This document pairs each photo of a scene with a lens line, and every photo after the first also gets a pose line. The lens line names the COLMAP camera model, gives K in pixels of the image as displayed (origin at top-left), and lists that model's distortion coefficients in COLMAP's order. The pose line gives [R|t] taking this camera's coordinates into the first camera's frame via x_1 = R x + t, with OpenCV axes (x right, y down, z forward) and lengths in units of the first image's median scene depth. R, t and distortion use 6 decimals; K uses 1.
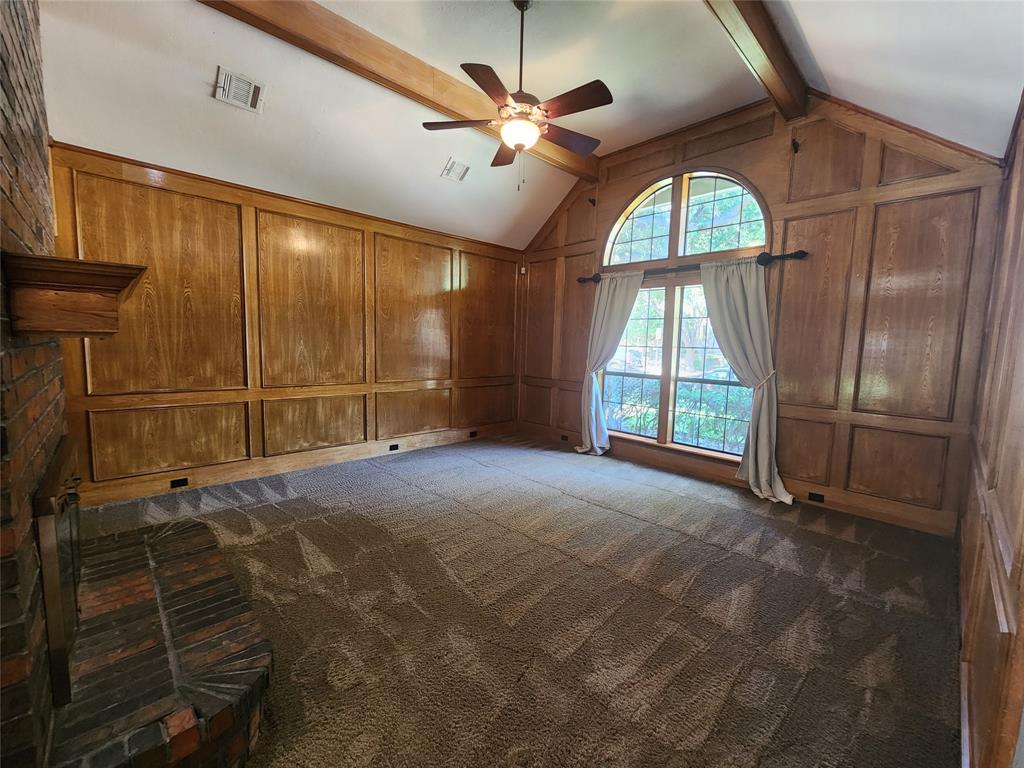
lens RADIAL K [[419.5, 0, 517.0], [0, 419.5, 383.3], [0, 0, 1]] dist [-0.000926, 0.000024]
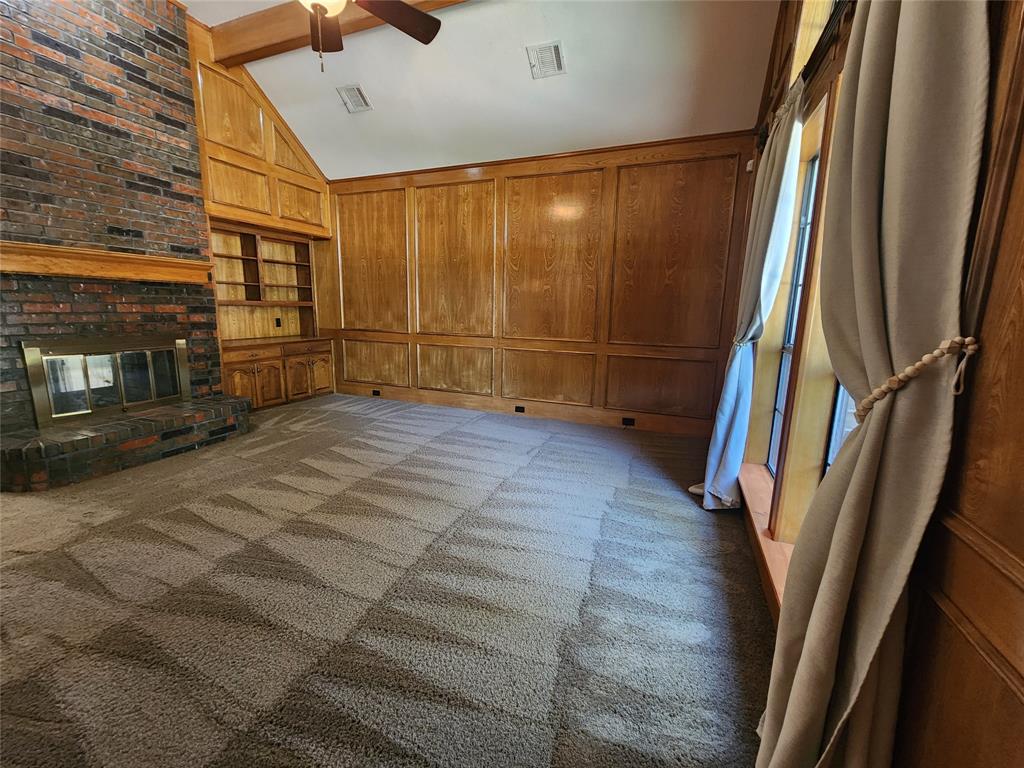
lens RADIAL K [[419.5, 0, 516.2], [0, 419.5, 383.4], [0, 0, 1]] dist [-0.000926, 0.000024]
pose [[0.420873, 0.145537, -0.895369, 0.619411], [-0.097118, 0.988602, 0.115040, -0.013551], [0.901906, 0.038539, 0.430210, 0.675615]]
